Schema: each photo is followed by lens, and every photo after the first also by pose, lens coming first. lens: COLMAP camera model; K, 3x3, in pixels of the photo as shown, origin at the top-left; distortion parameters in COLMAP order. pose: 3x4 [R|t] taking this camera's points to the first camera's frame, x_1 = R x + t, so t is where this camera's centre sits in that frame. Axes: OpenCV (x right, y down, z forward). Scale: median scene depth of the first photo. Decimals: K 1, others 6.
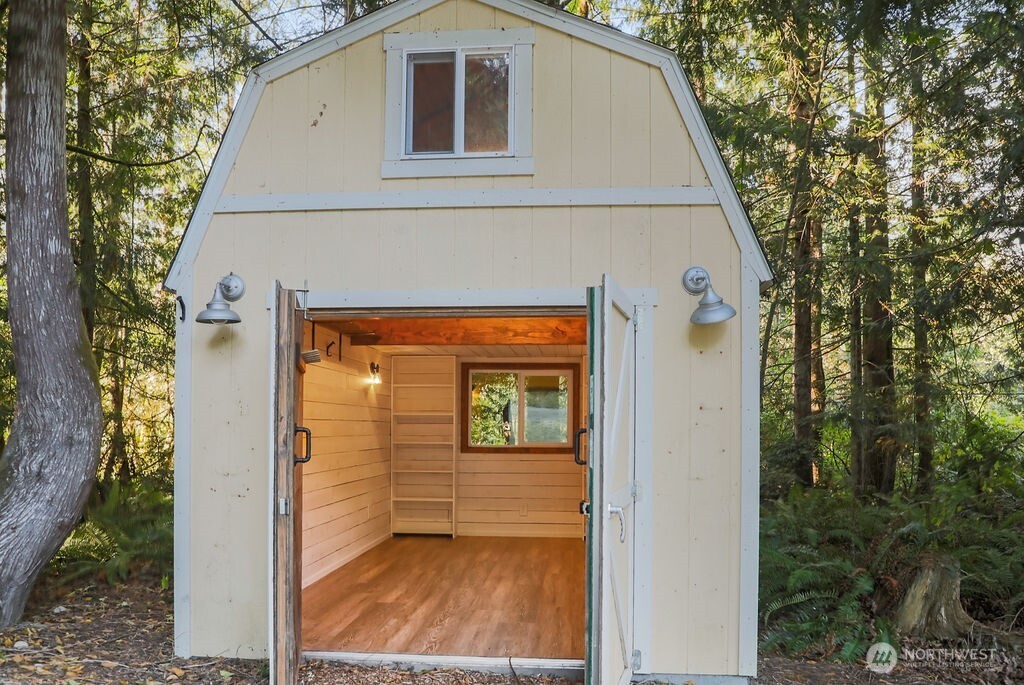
lens RADIAL K [[871.4, 0, 512.0], [0, 871.4, 342.5], [0, 0, 1]] dist [-0.174365, 0.000763]
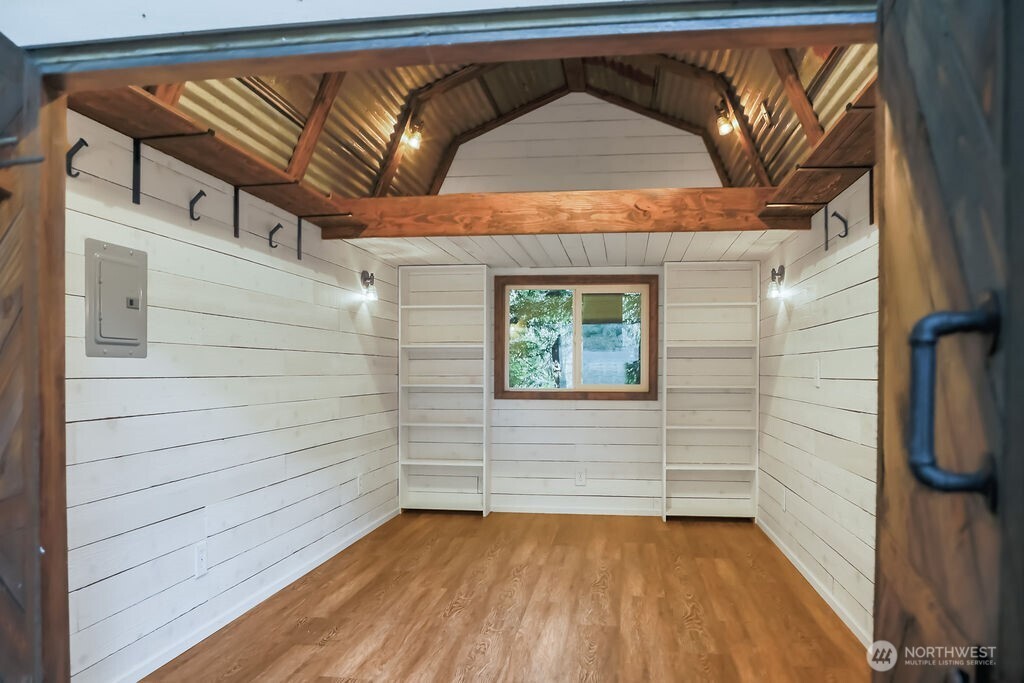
lens RADIAL K [[871.4, 0, 512.0], [0, 871.4, 341.5], [0, 0, 1]] dist [-0.174365, 0.000763]
pose [[0.998420, -0.002846, -0.056119, -0.003744], [0.006454, 0.997915, 0.064221, 0.039240], [0.055819, -0.064482, 0.996357, 0.338741]]
